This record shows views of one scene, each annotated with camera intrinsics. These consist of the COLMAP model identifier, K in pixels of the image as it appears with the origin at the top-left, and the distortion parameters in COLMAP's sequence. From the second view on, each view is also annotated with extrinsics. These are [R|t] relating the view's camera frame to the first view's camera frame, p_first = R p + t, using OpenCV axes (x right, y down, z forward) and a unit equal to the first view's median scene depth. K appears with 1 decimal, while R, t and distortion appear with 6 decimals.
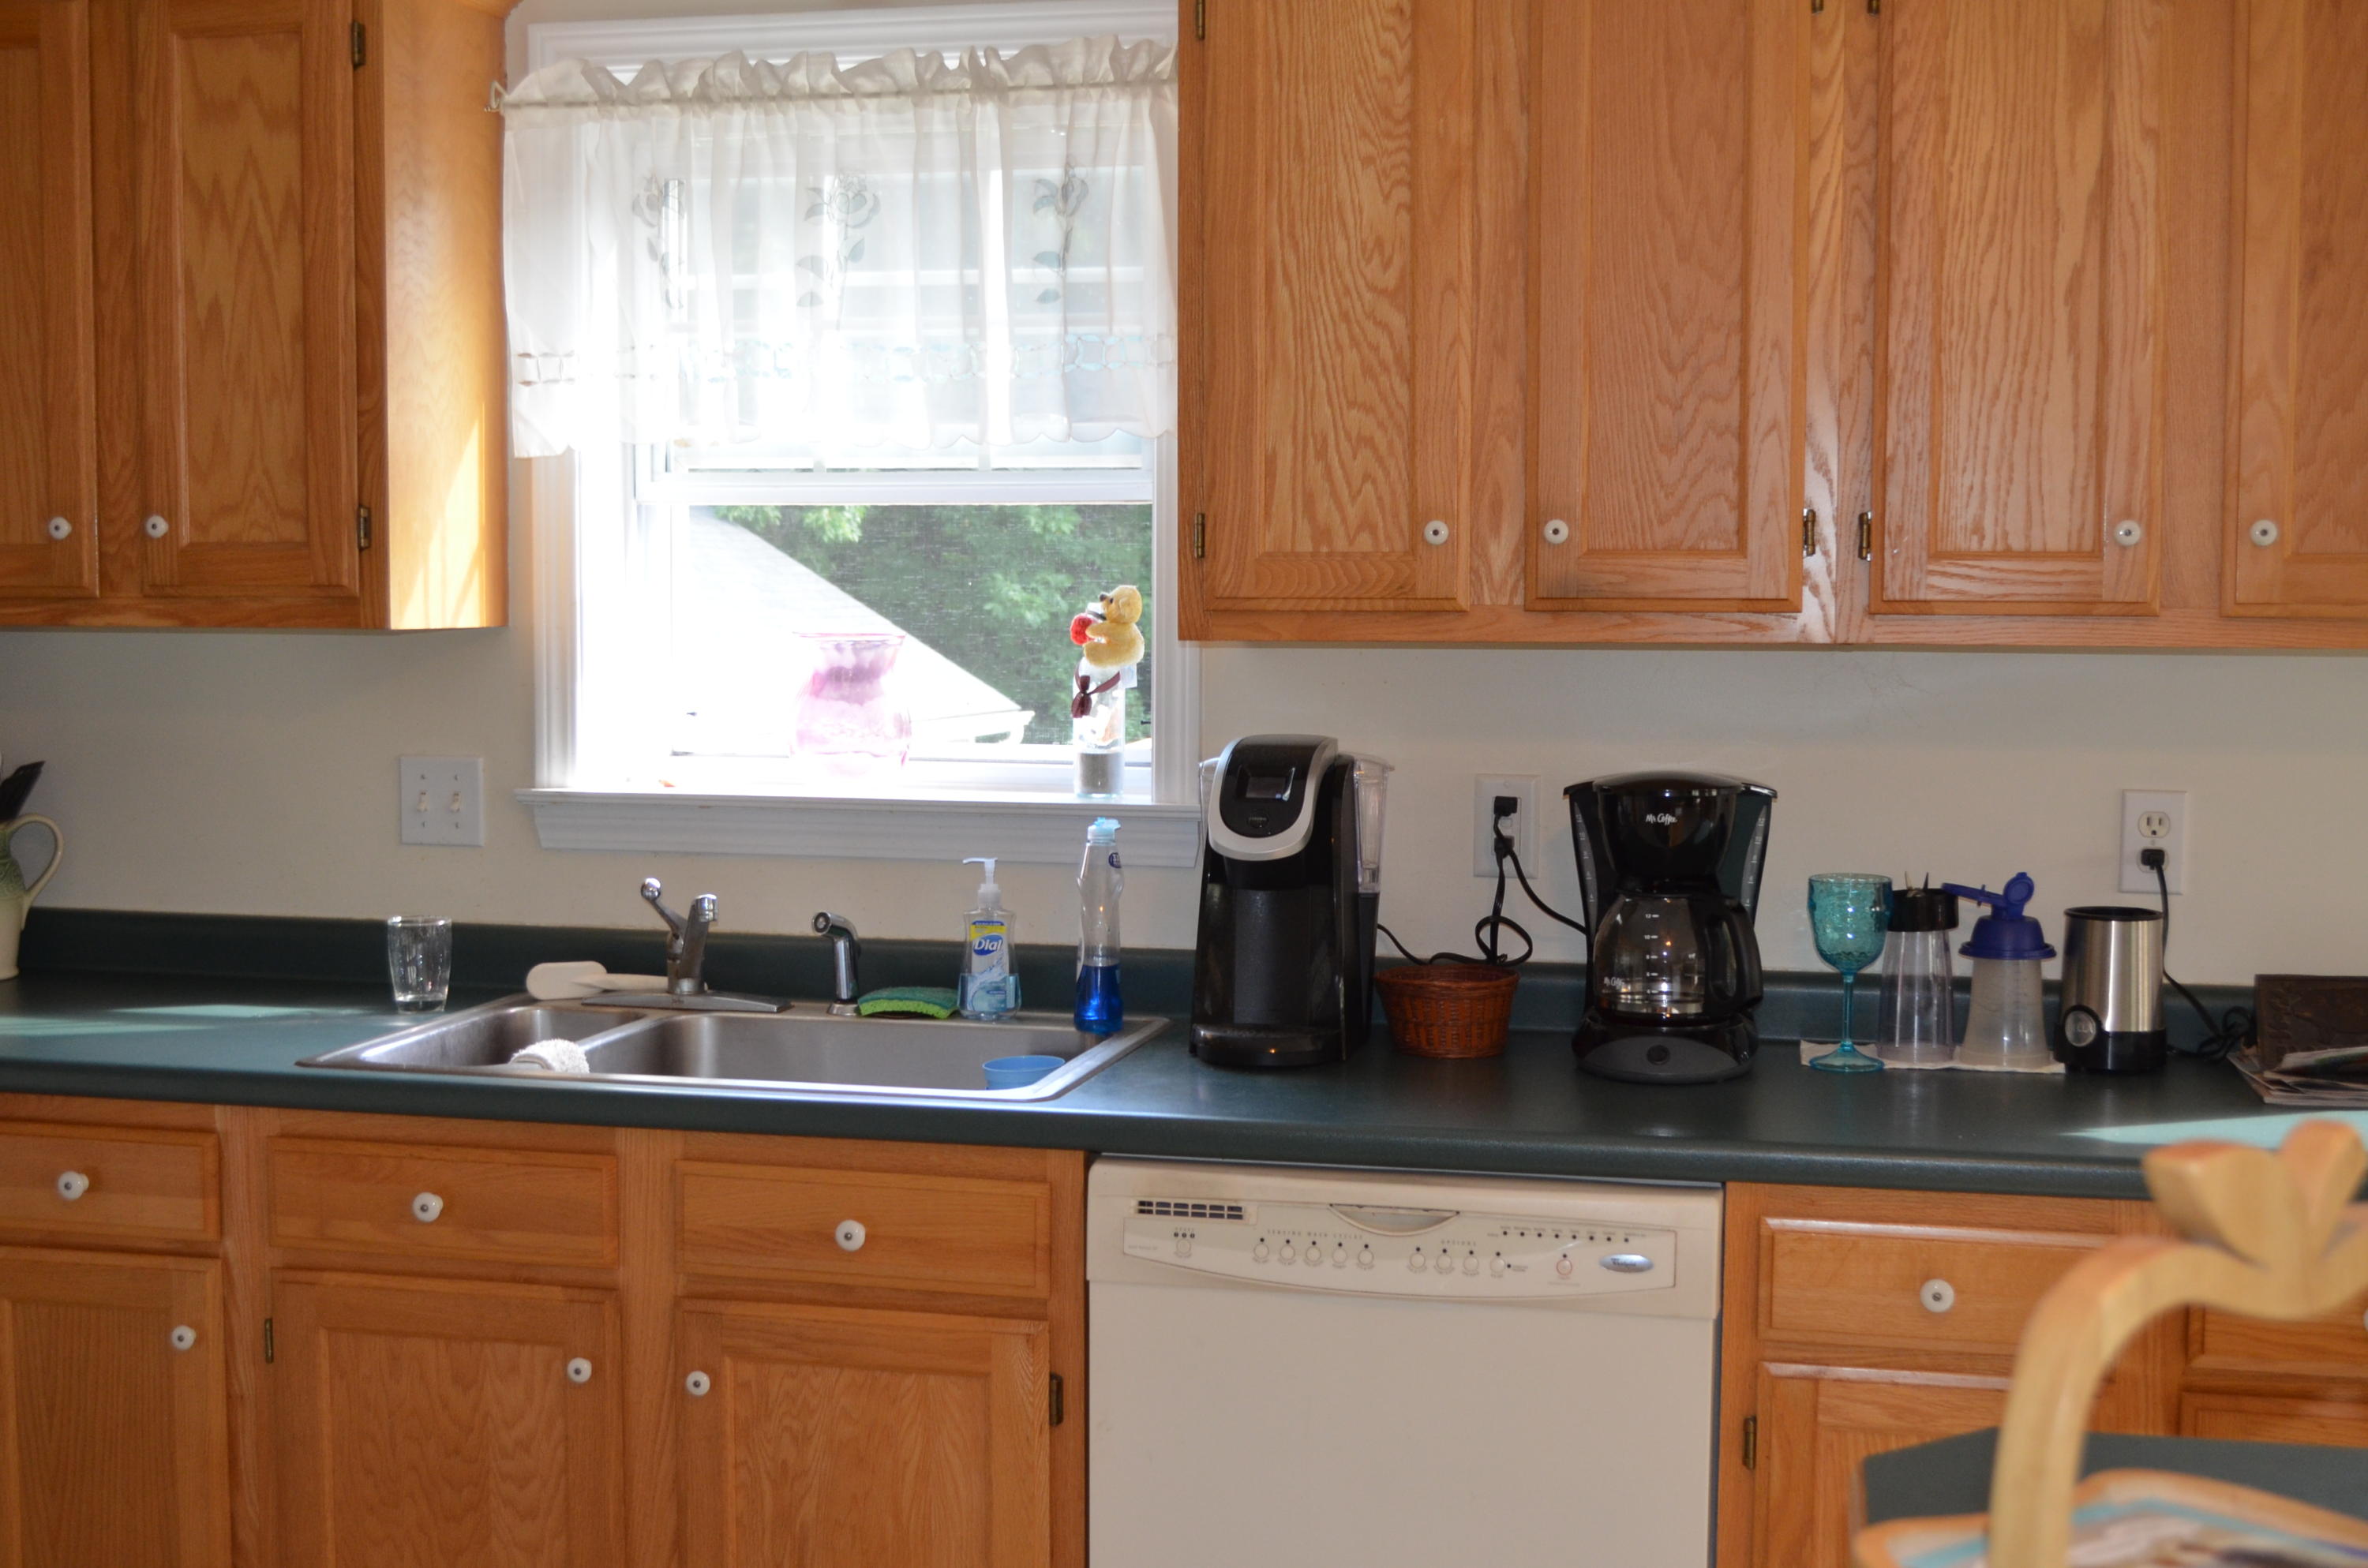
lens RADIAL K [[2934.1, 0, 1184.0], [0, 2934.1, 784.0], [0, 0, 1]] dist [-0.019092, 0.011205]
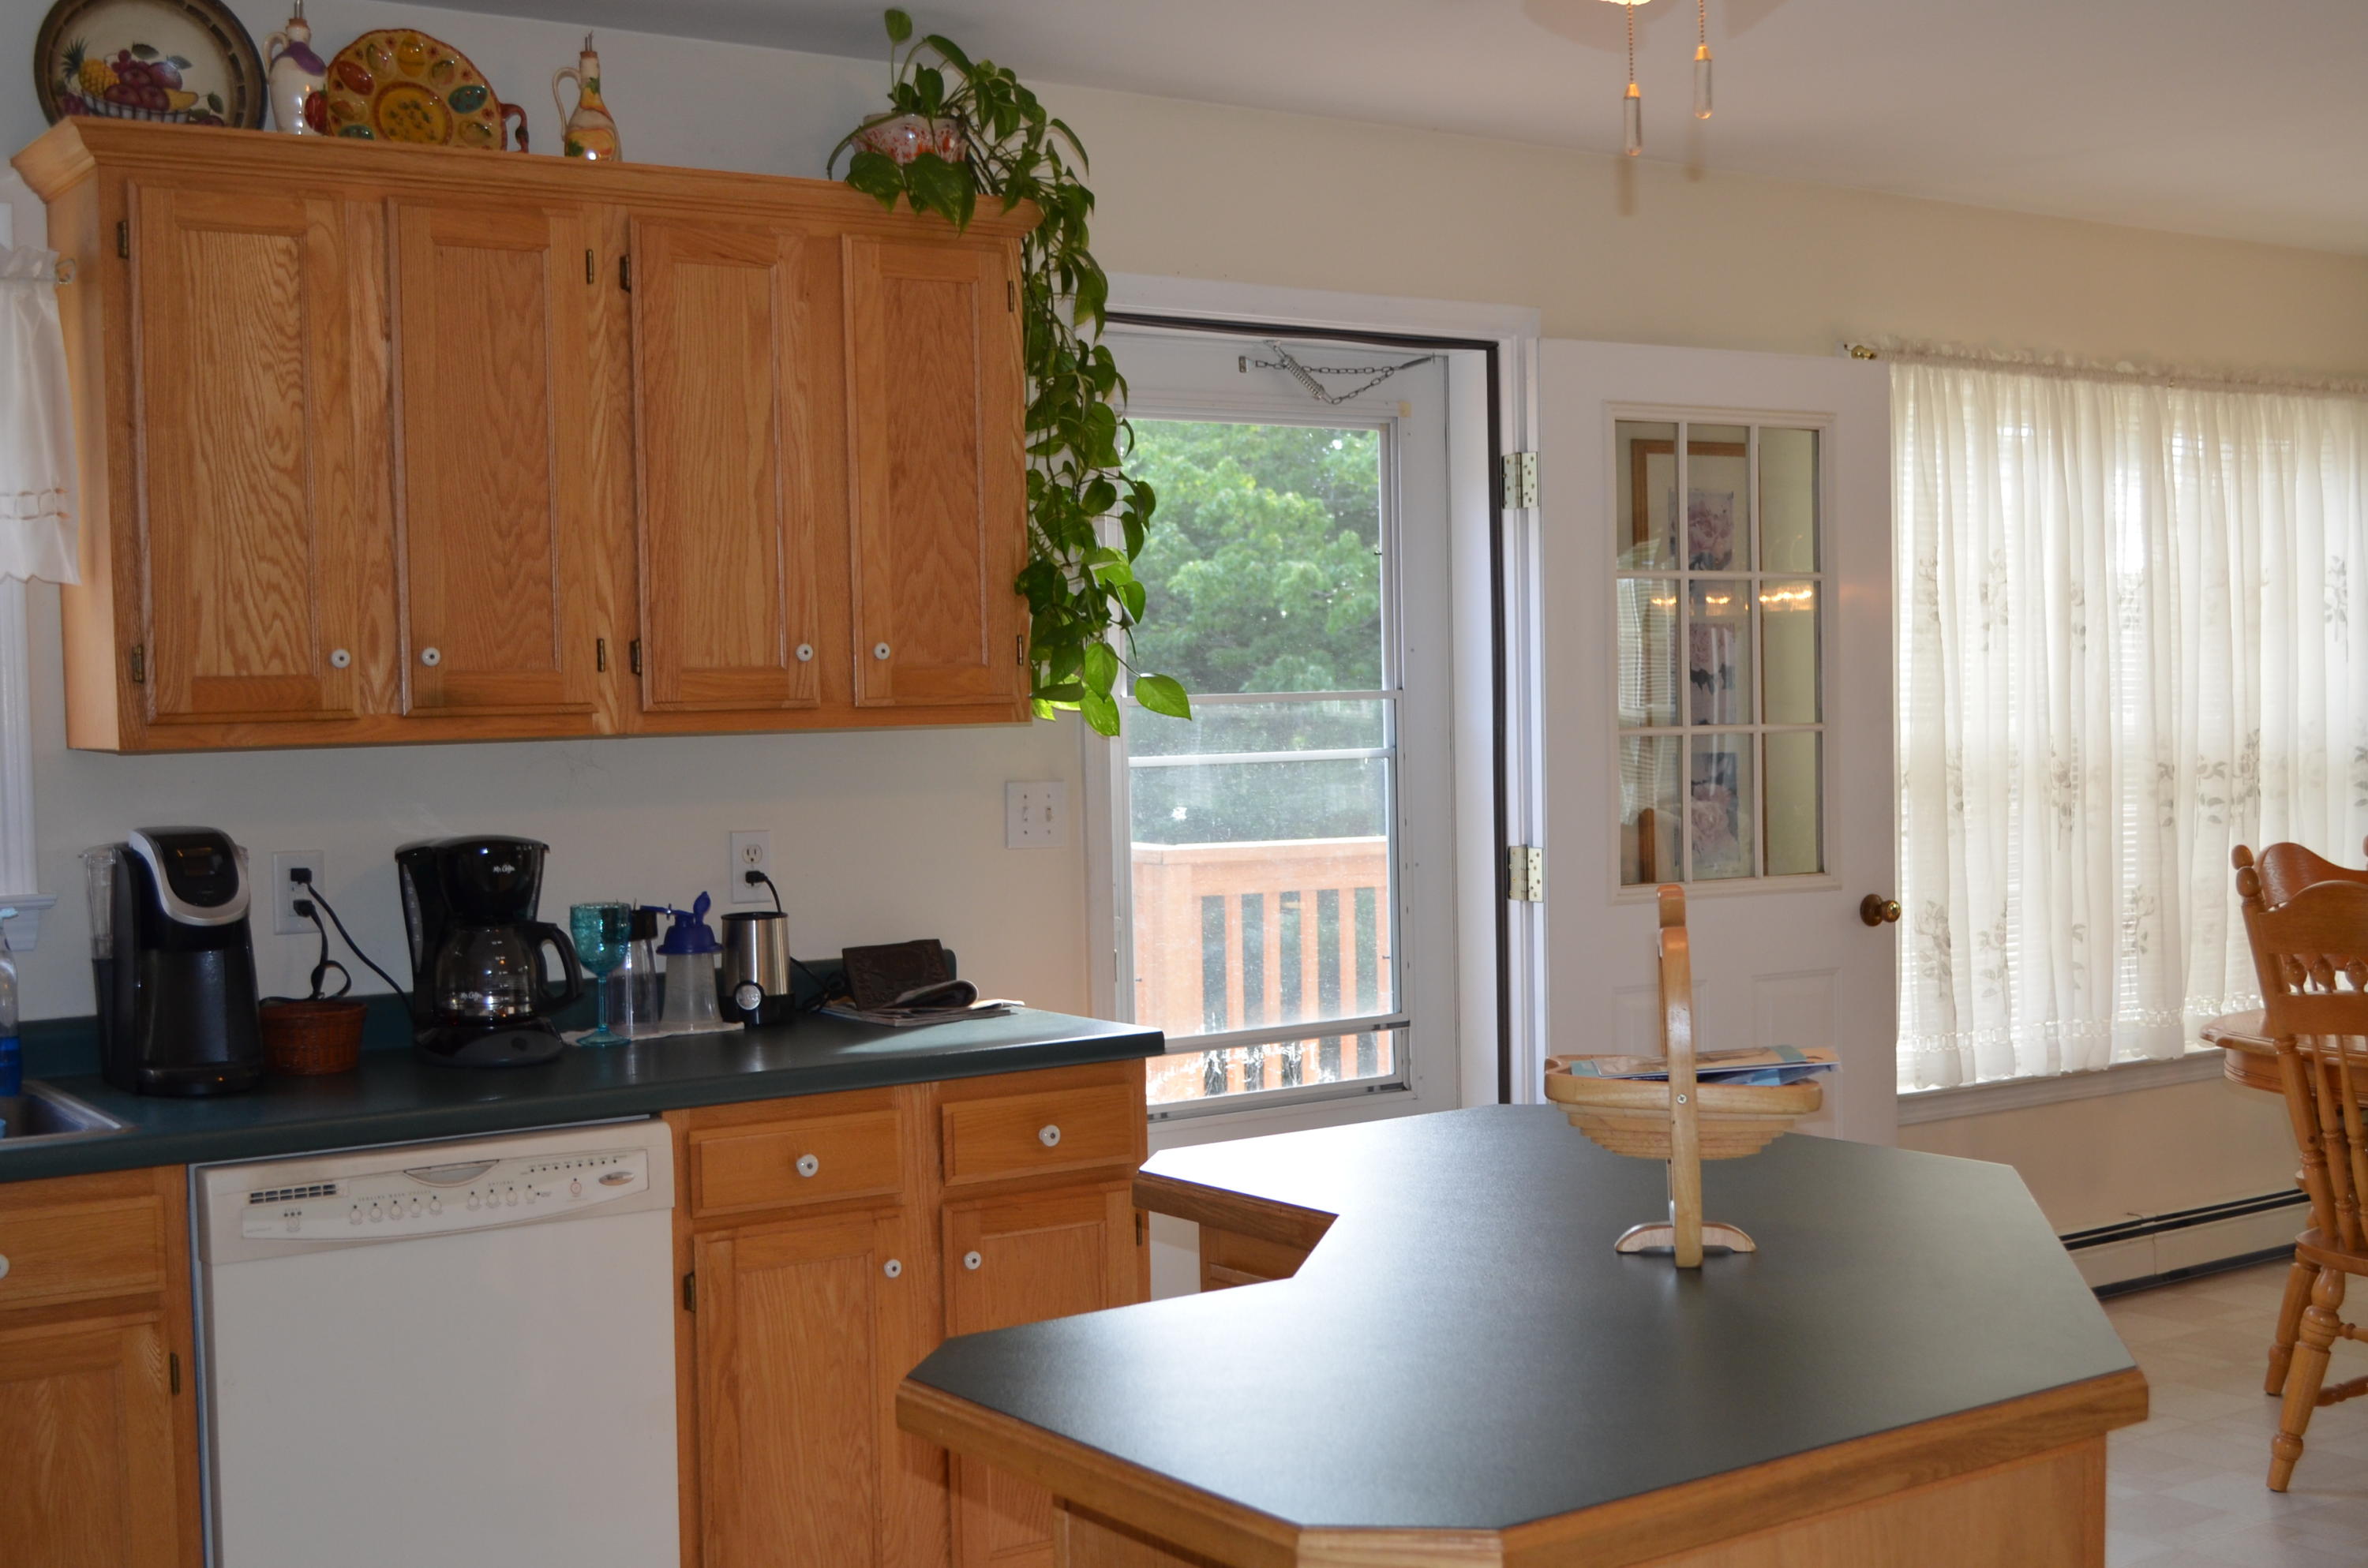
lens RADIAL K [[2824.2, 0, 1184.0], [0, 2824.2, 784.0], [0, 0, 1]] dist [-0.003673, 0.027130]
pose [[0.683931, -0.044842, 0.728167, -0.562772], [0.074444, 0.997189, -0.008512, 0.007223], [-0.725739, 0.060029, 0.685346, -0.113919]]
